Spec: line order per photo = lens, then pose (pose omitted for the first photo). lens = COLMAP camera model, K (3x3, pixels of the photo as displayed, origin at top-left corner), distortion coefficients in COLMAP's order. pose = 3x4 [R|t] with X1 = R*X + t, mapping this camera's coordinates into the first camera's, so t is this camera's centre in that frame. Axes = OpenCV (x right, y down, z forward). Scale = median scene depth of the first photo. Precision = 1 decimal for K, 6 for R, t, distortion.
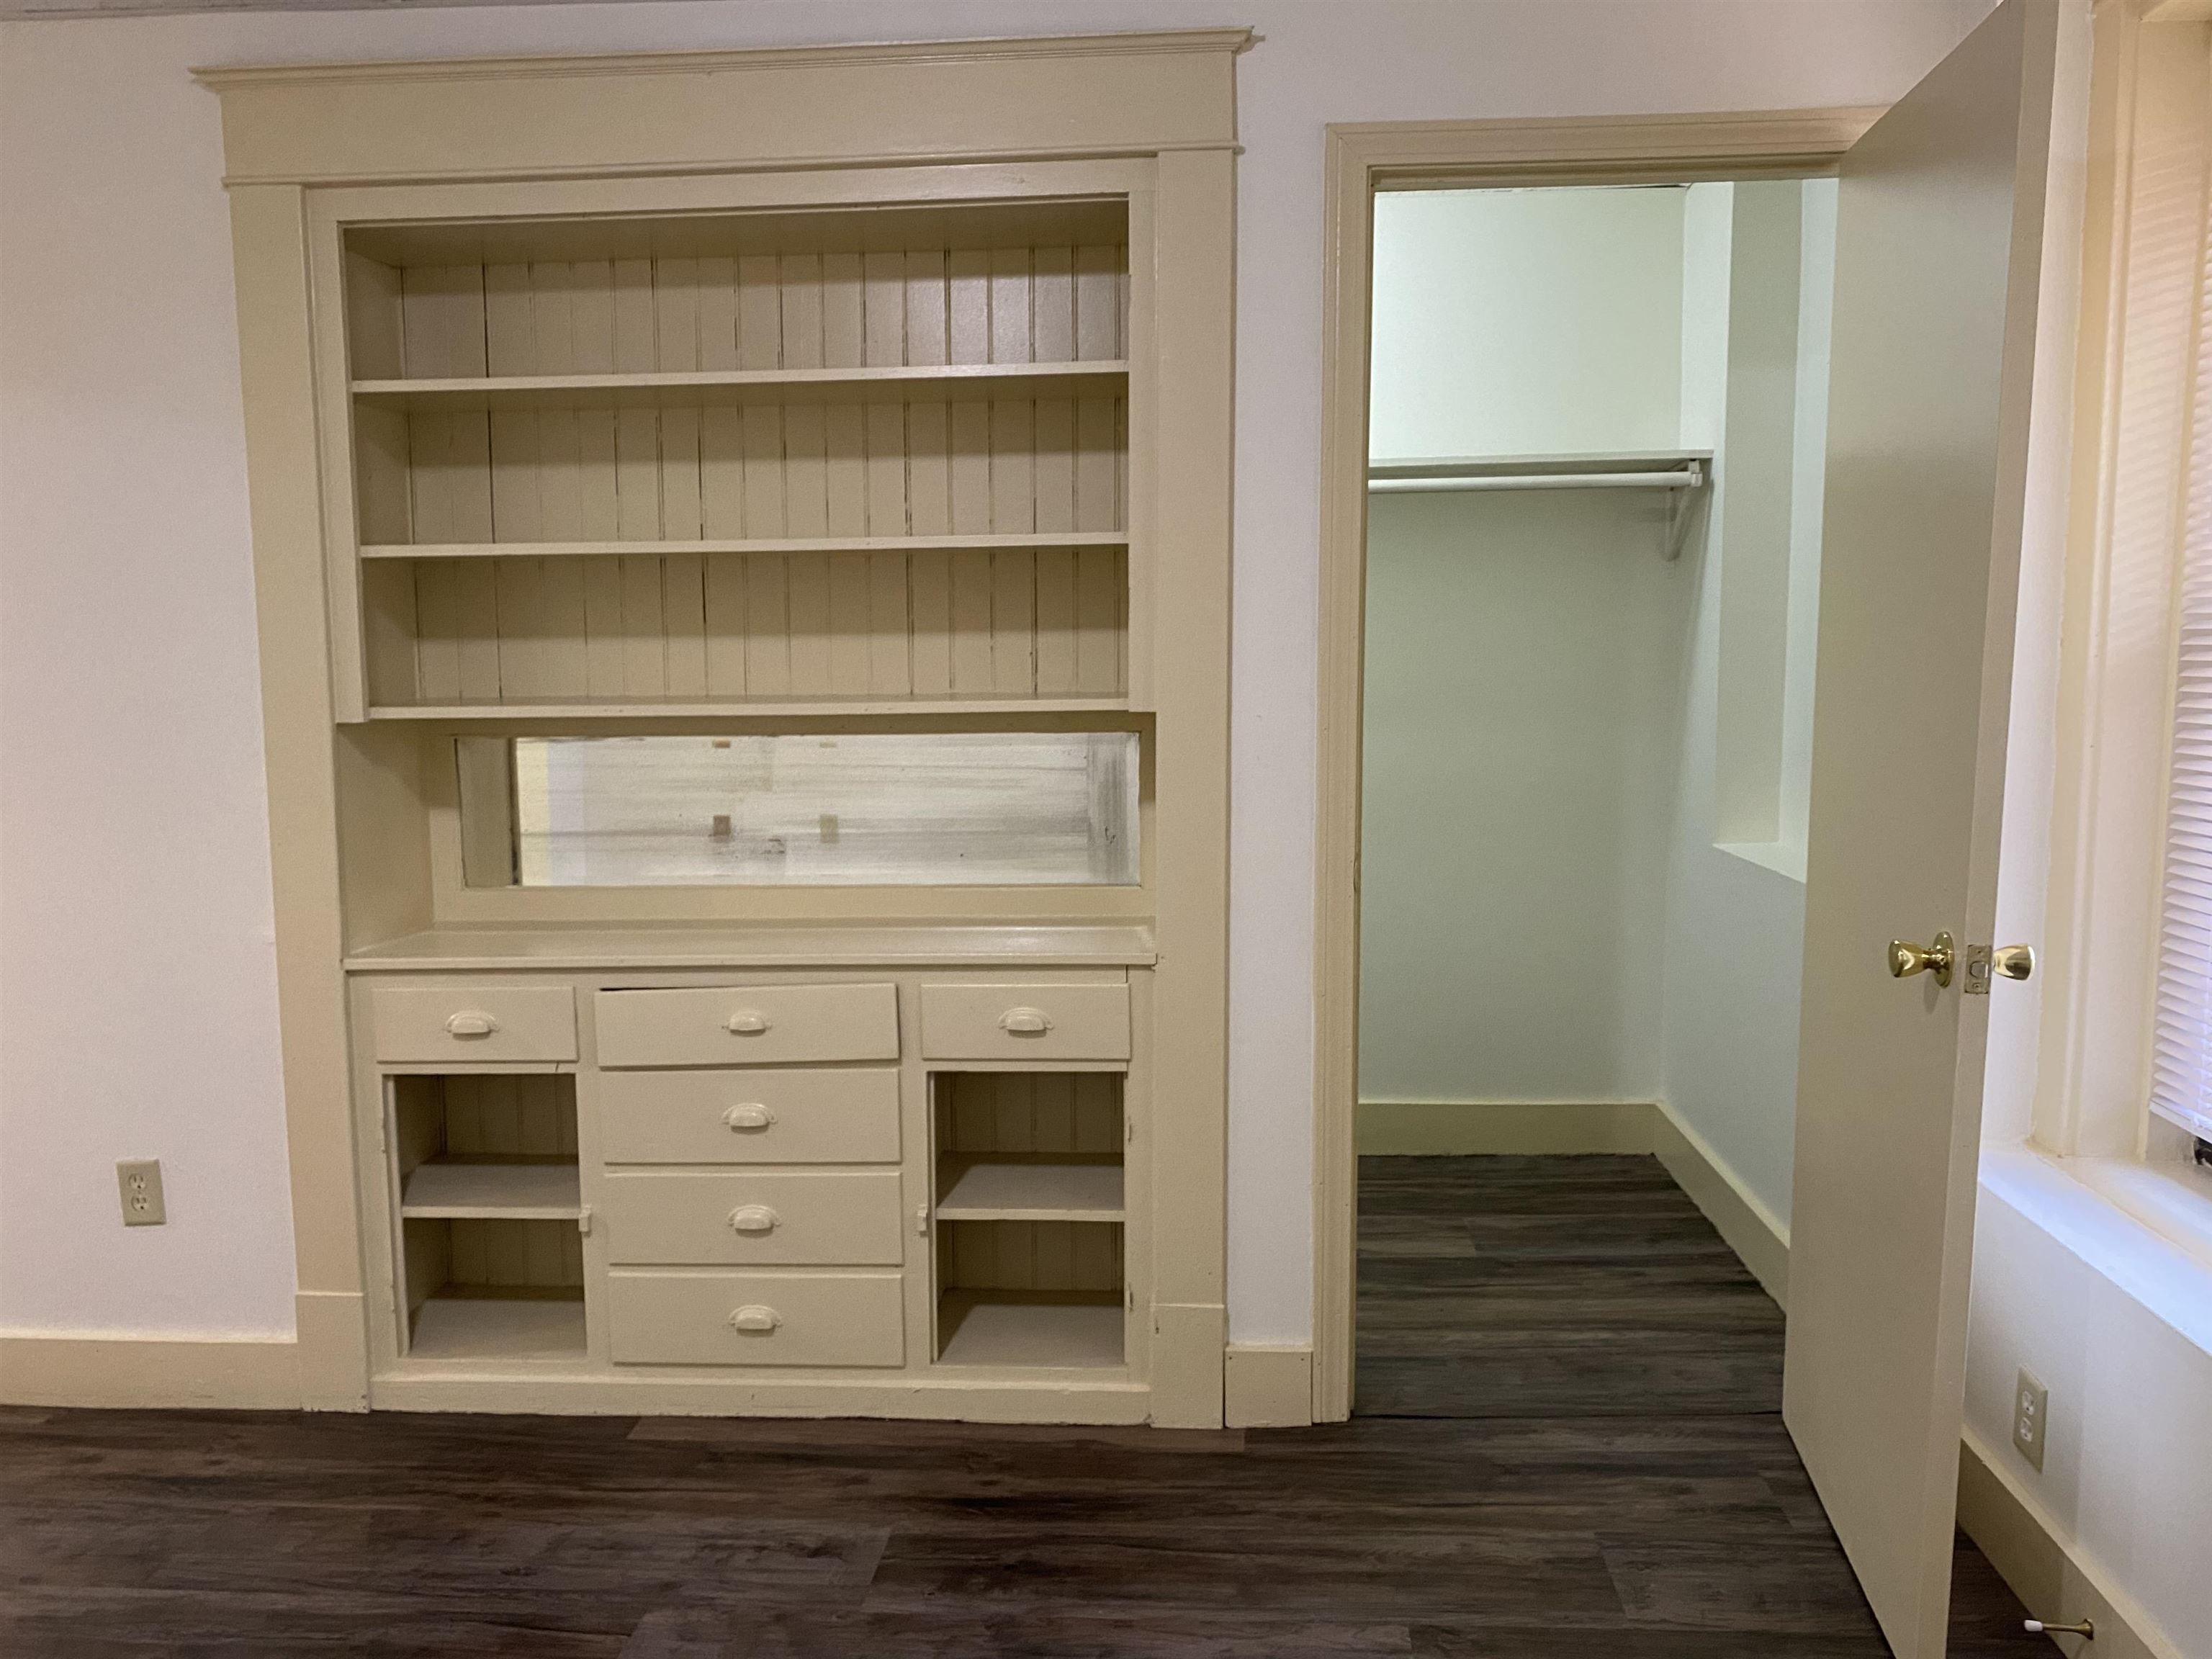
lens RADIAL K [[1711.5, 0, 1122.3], [0, 1711.5, 818.6], [0, 0, 1]] dist [0.043037, -0.034257]
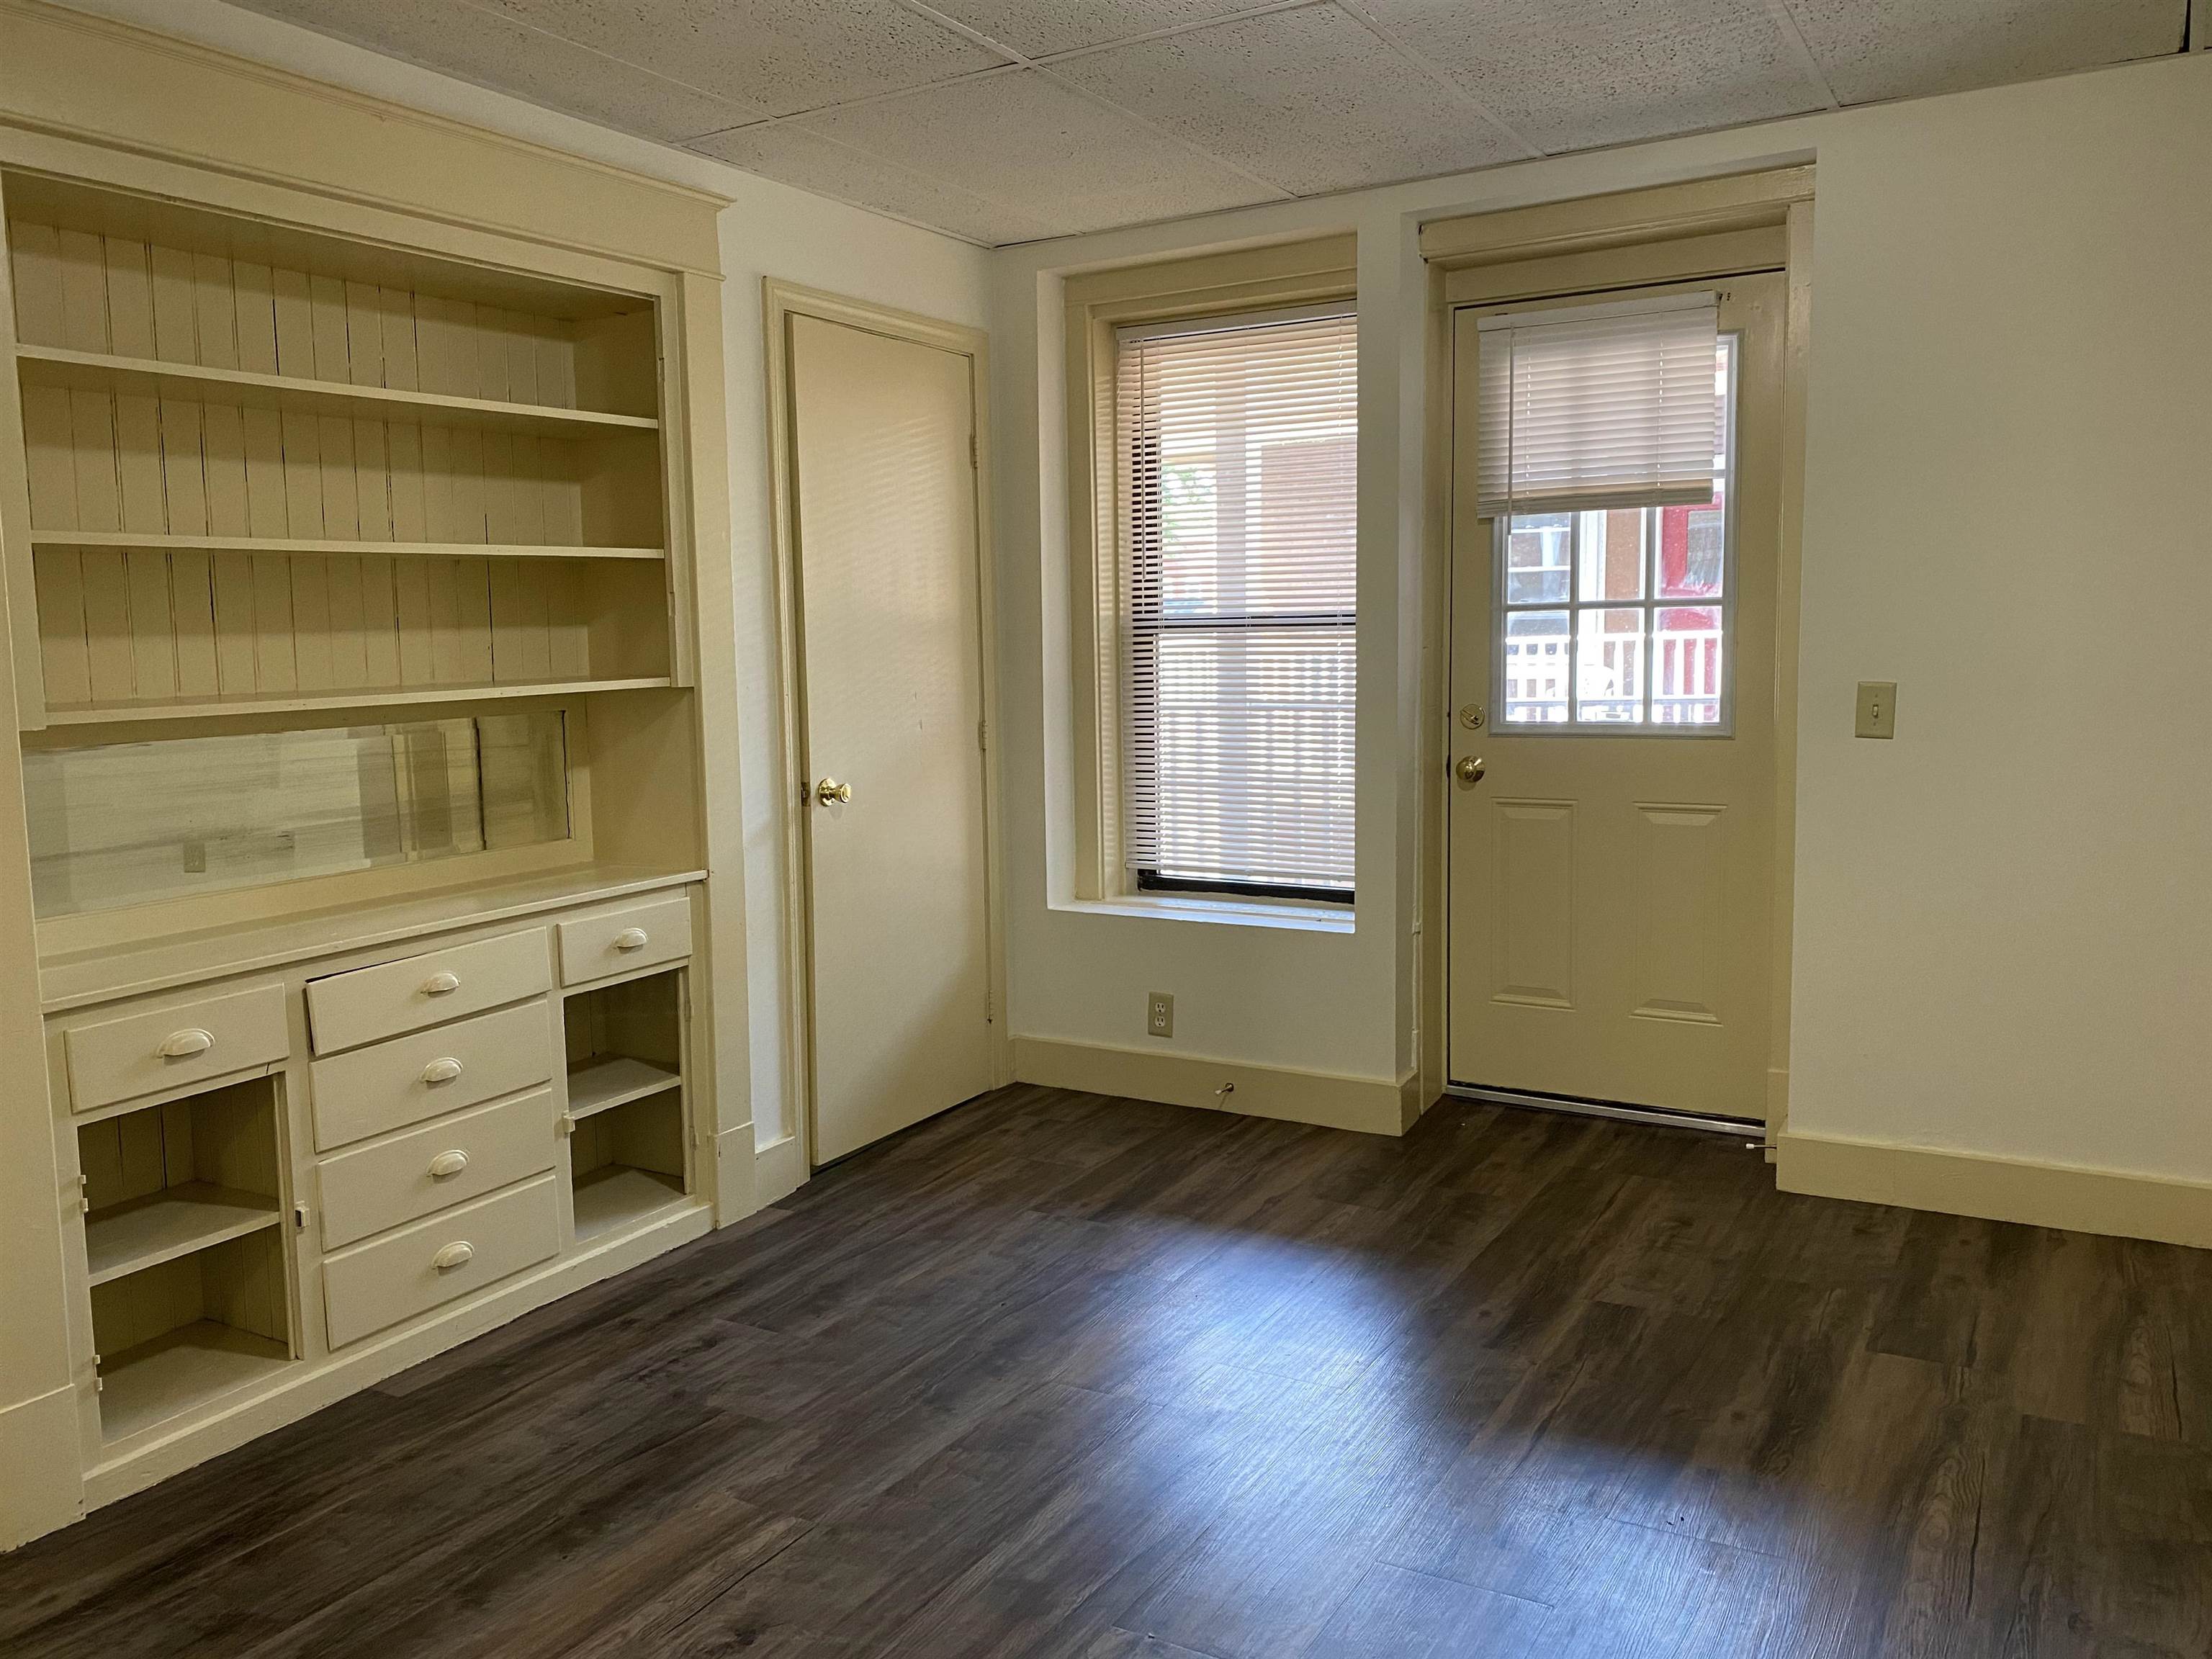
lens RADIAL K [[1711.5, 0, 1122.3], [0, 1711.5, 818.6], [0, 0, 1]] dist [0.043037, -0.034257]
pose [[0.428627, -0.098816, 0.898061, -0.986108], [0.114898, 0.991892, 0.054302, 0.004614], [-0.896146, 0.079910, 0.436506, 0.118875]]
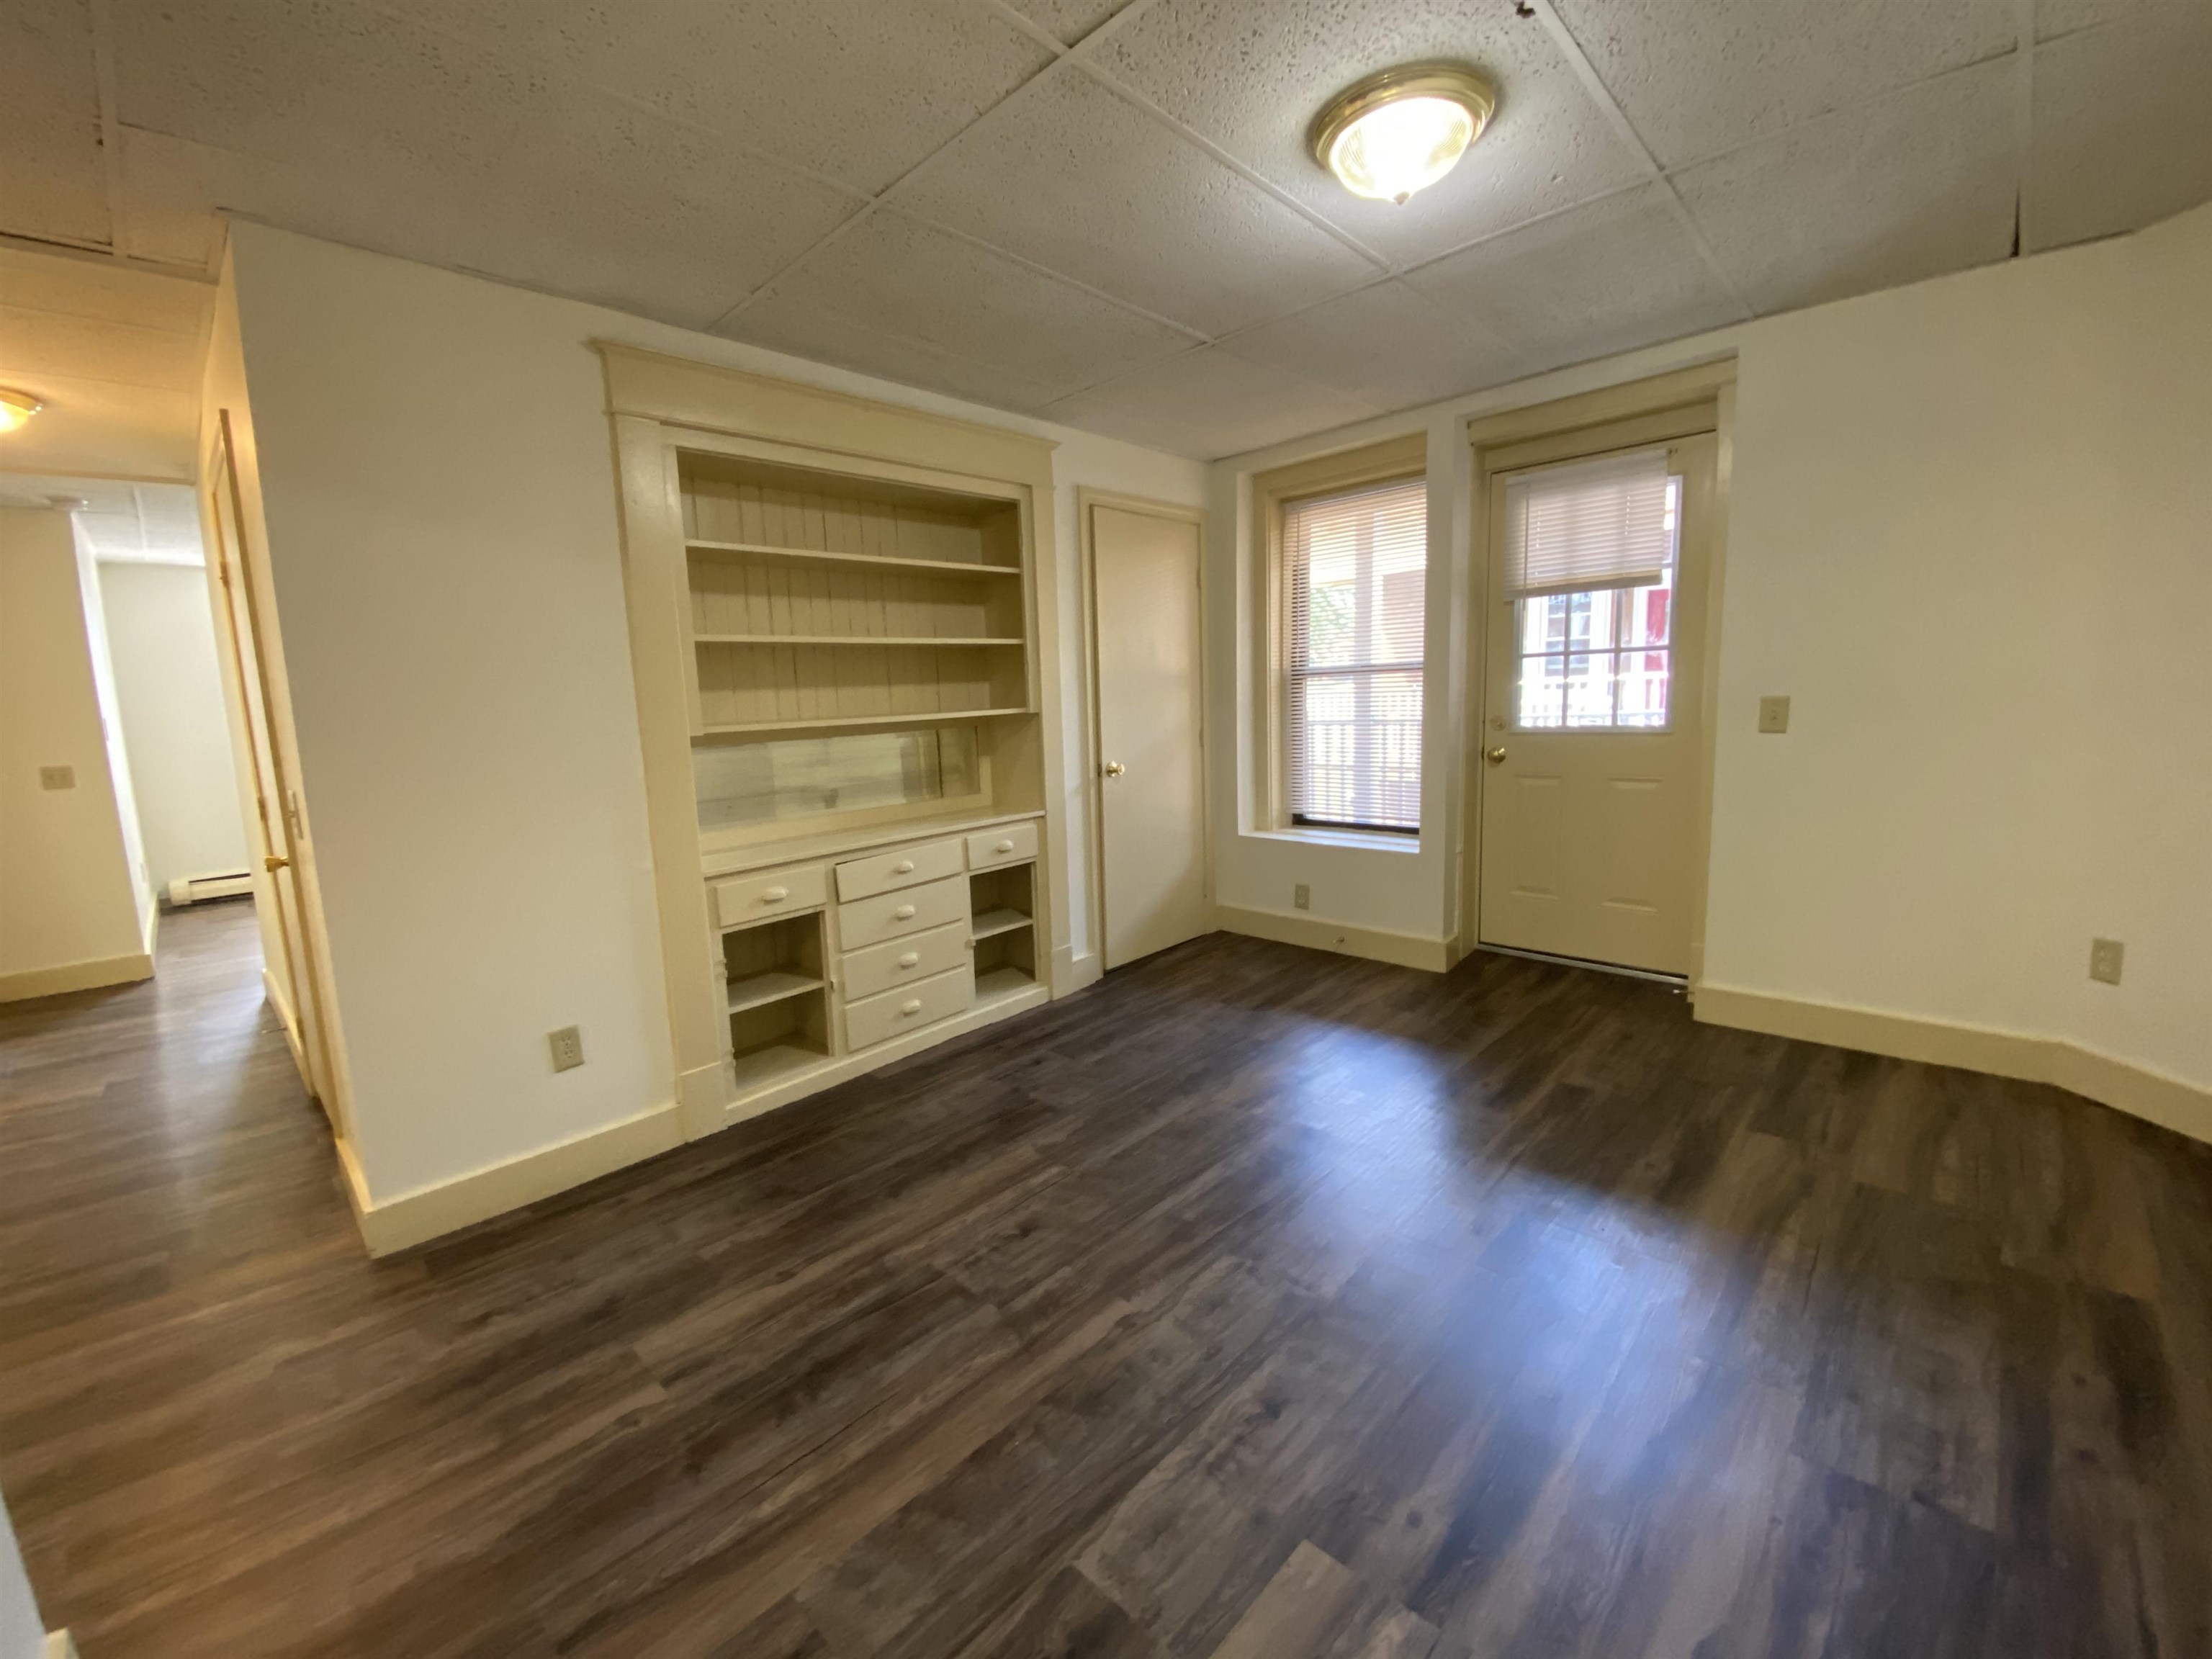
lens RADIAL K [[898.4, 0, 1096.3], [0, 898.4, 820.7], [0, 0, 1]] dist [0.041317, -0.032523]
pose [[0.632584, -0.126981, 0.764011, -0.885887], [0.118952, 0.990693, 0.066167, 0.016043], [-0.765303, 0.049025, 0.641801, 0.101800]]
